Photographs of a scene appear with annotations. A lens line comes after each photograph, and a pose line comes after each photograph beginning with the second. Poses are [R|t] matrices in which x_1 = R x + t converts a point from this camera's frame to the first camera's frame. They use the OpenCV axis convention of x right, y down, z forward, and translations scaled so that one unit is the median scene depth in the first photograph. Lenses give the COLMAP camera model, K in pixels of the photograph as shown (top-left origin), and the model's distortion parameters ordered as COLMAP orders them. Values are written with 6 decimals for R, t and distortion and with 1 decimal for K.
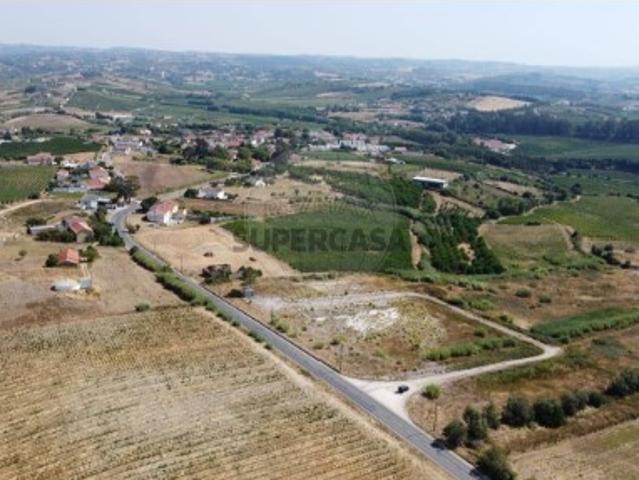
lens RADIAL K [[678.3, 0, 316.6], [0, 678.3, 240.6], [0, 0, 1]] dist [0.001542, 0.000000]
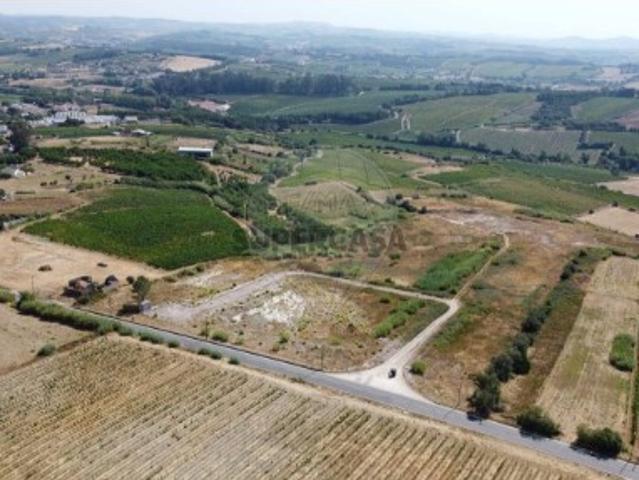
lens RADIAL K [[678.3, 0, 322.8], [0, 678.3, 241.0], [0, 0, 1]] dist [0.001542, 0.000000]
pose [[0.877882, -0.154181, 0.453377, -0.177721], [0.126510, 0.987787, 0.090956, -0.034910], [-0.461863, -0.022492, 0.886666, 0.075784]]
